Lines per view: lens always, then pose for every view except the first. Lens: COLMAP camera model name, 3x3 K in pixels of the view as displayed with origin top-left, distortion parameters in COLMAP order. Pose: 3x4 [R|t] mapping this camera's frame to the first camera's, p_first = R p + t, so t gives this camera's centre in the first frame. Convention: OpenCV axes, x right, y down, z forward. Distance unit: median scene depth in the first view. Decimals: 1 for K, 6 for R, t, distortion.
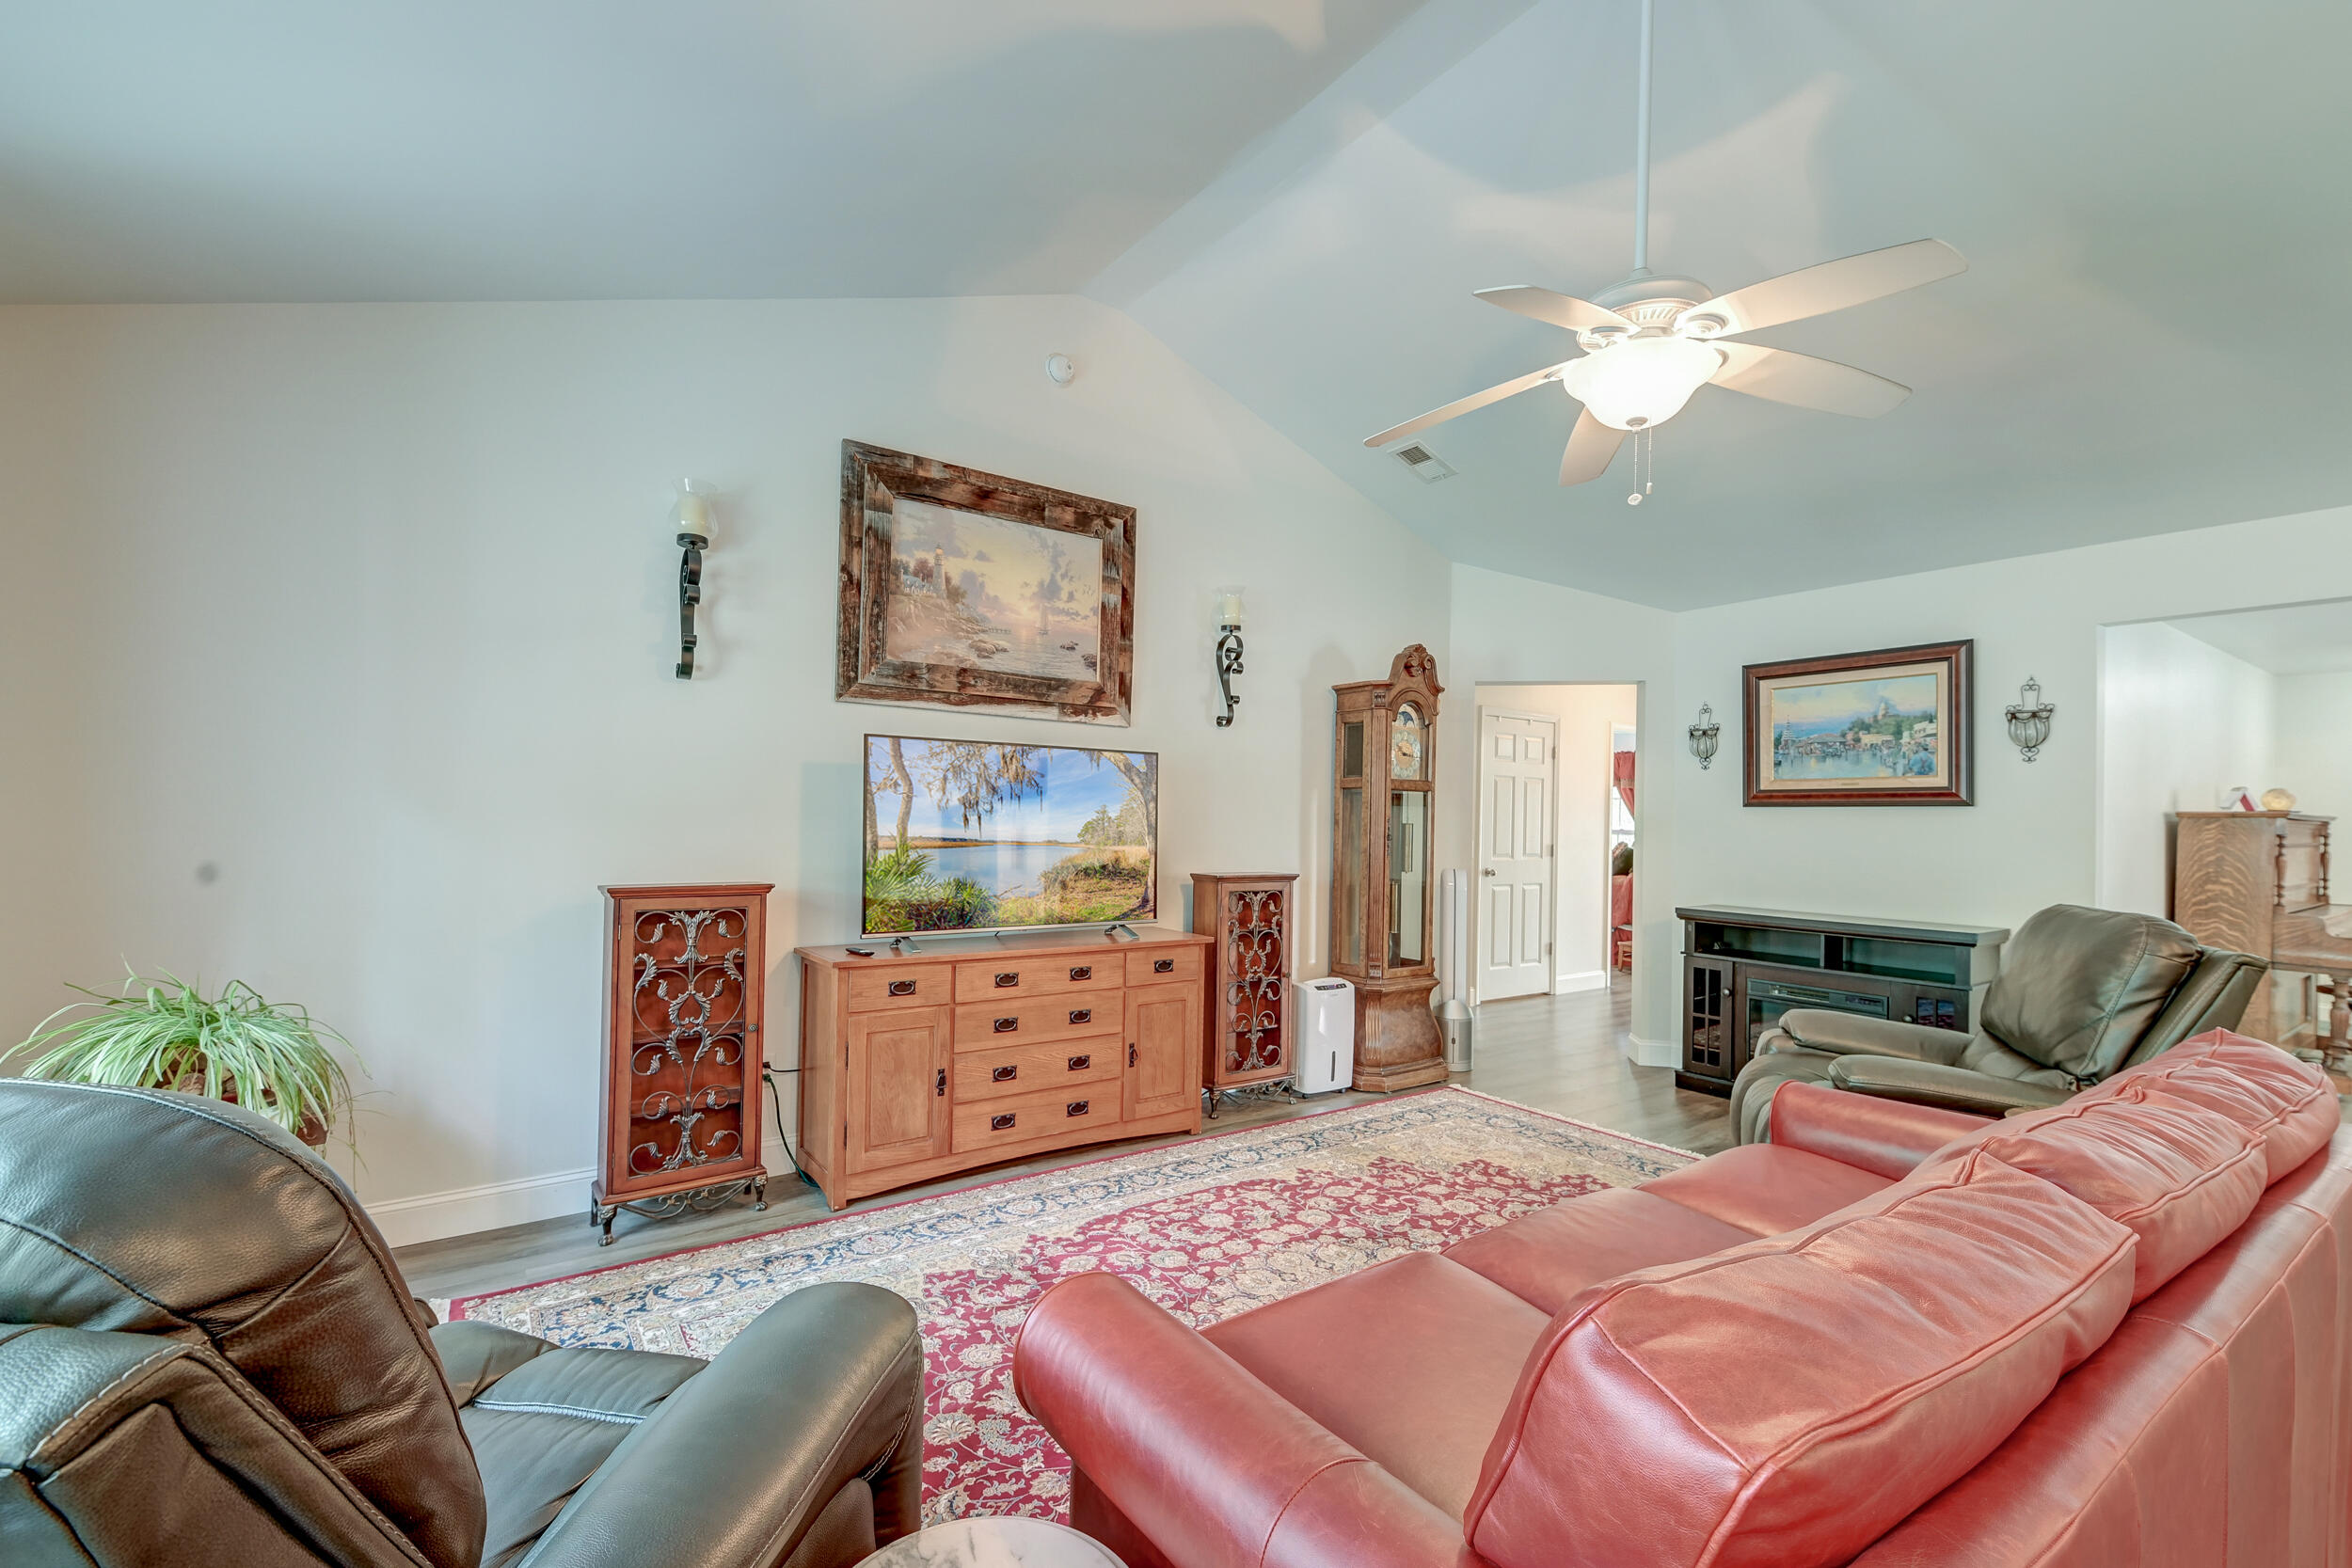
lens RADIAL K [[991.9, 0, 1177.8], [0, 991.9, 811.9], [0, 0, 1]] dist [0.007363, -0.000019]
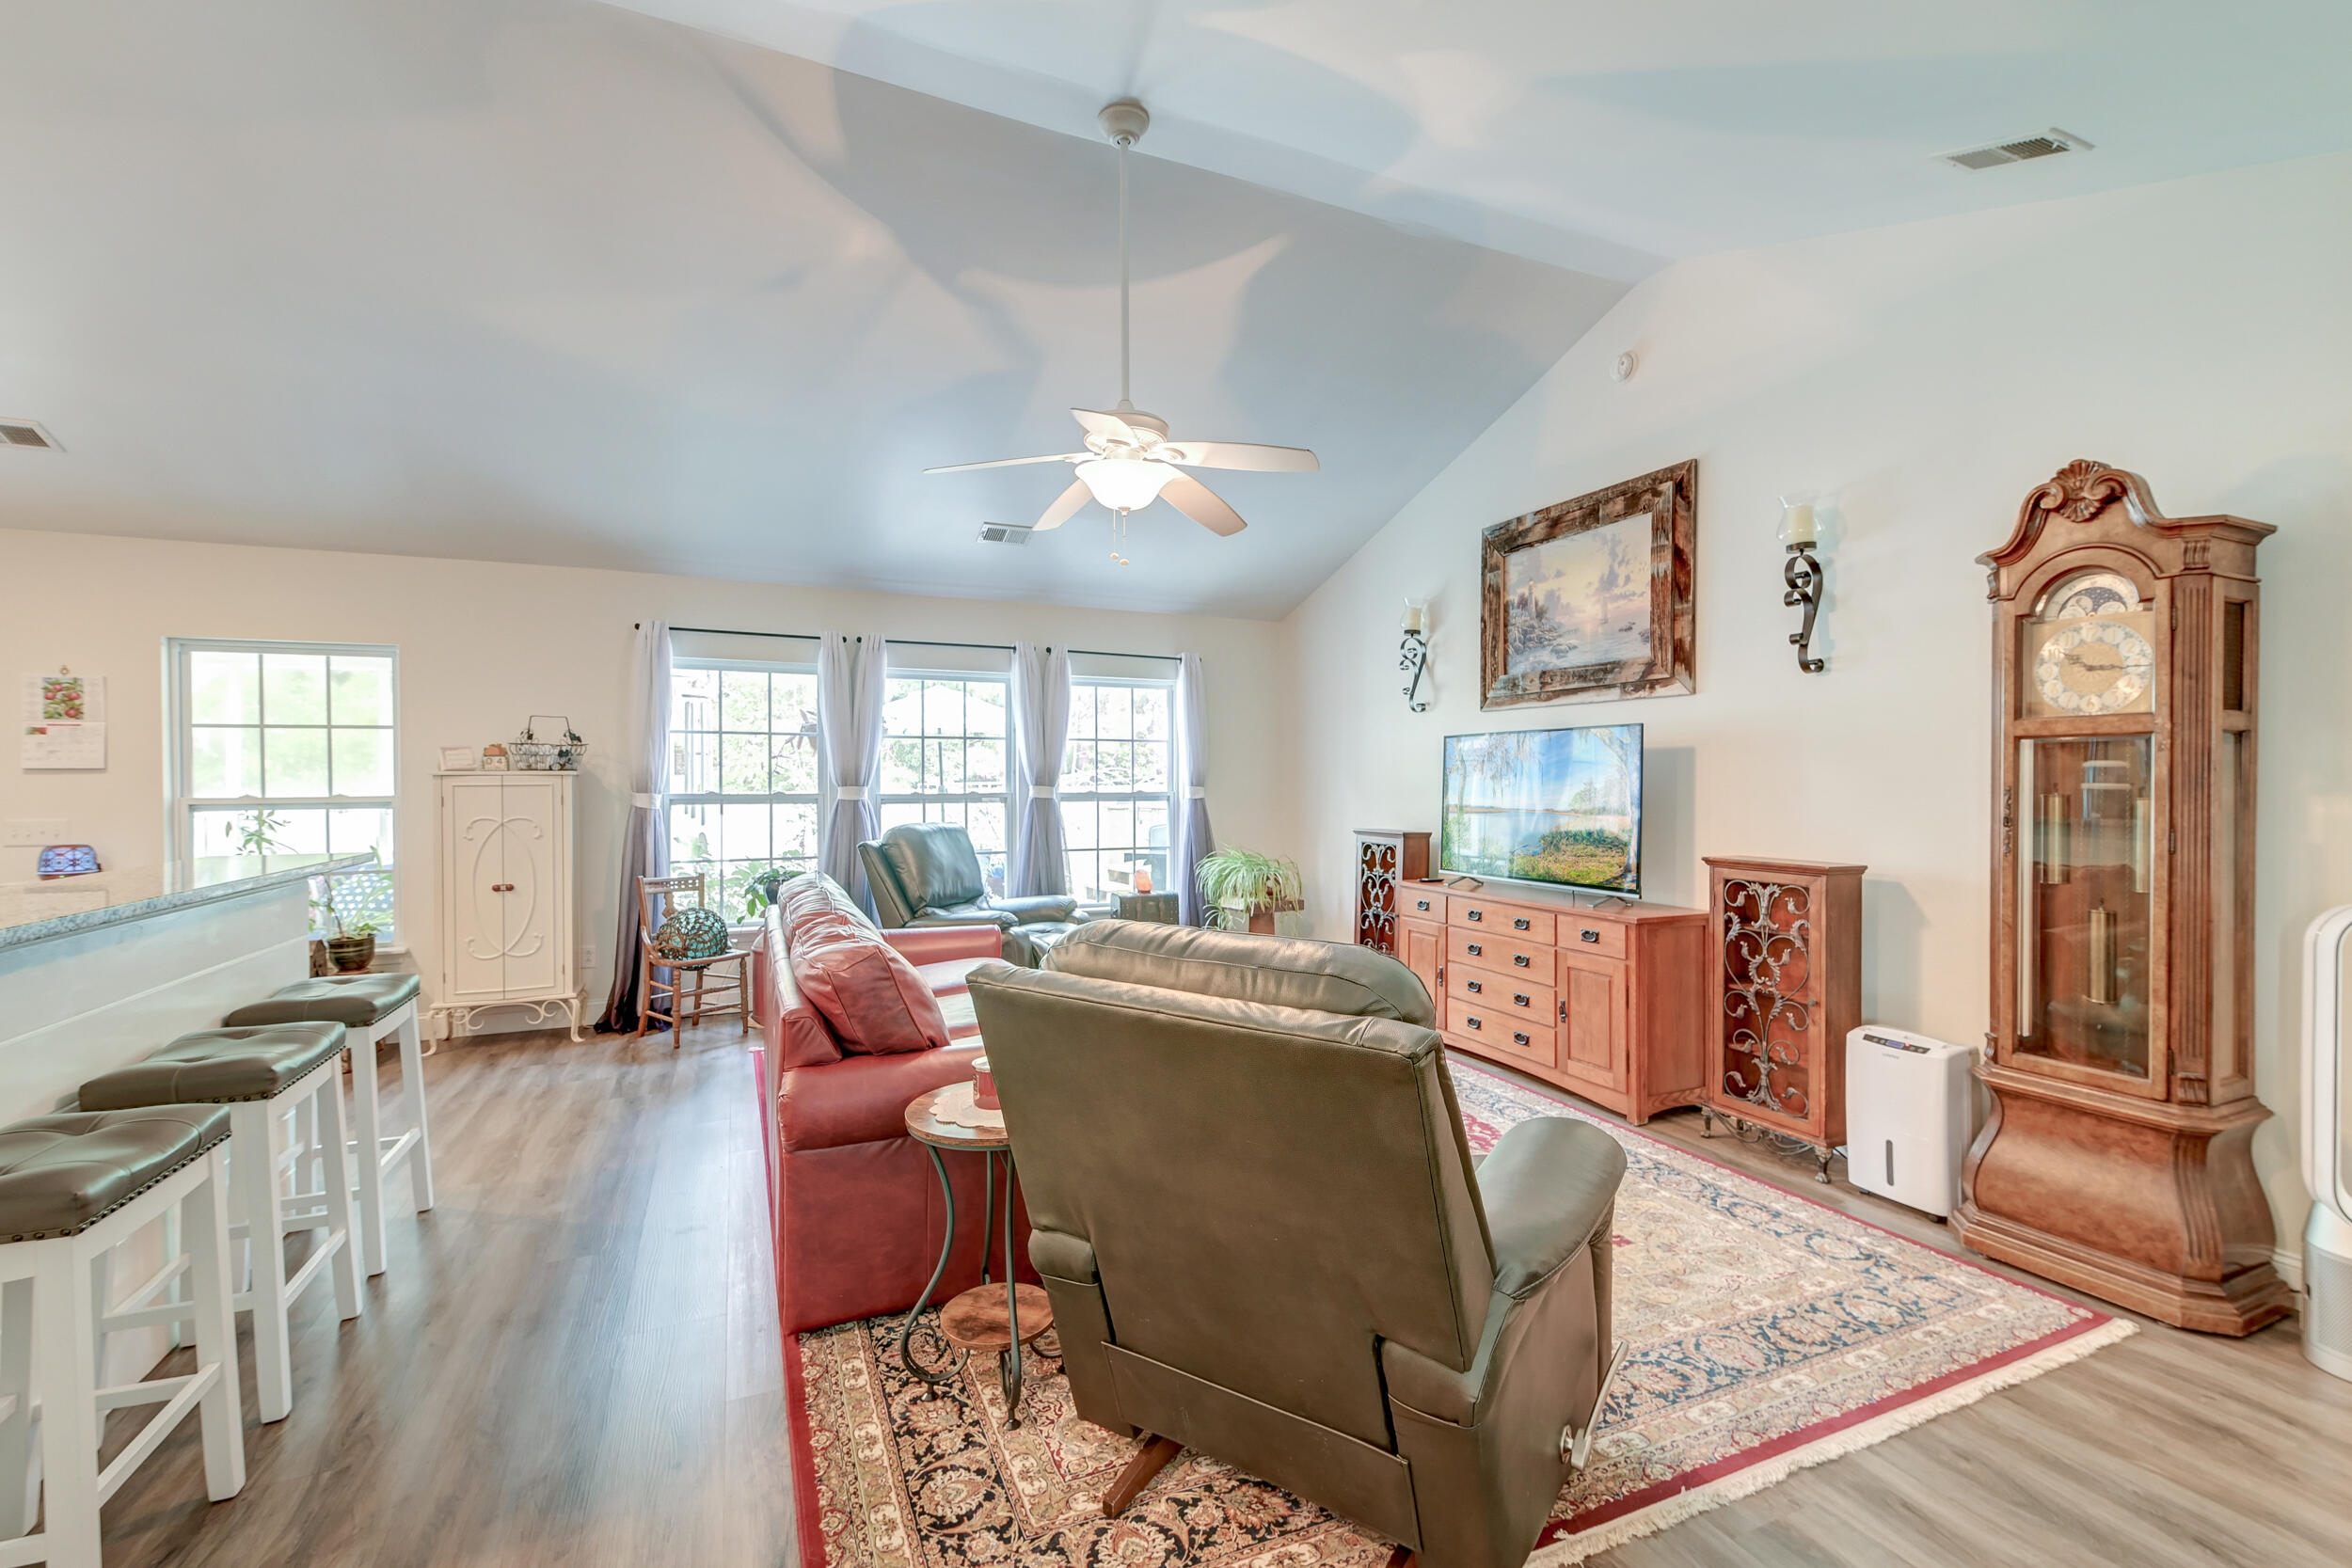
lens RADIAL K [[1006.0, 0, 1176.9], [0, 1006.0, 789.7], [0, 0, 1]] dist [0.001197, -0.000978]
pose [[-0.201435, -0.011980, -0.979429, 1.112839], [-0.000163, 0.999926, -0.012198, 0.018525], [0.979502, -0.002297, -0.201422, 0.814724]]
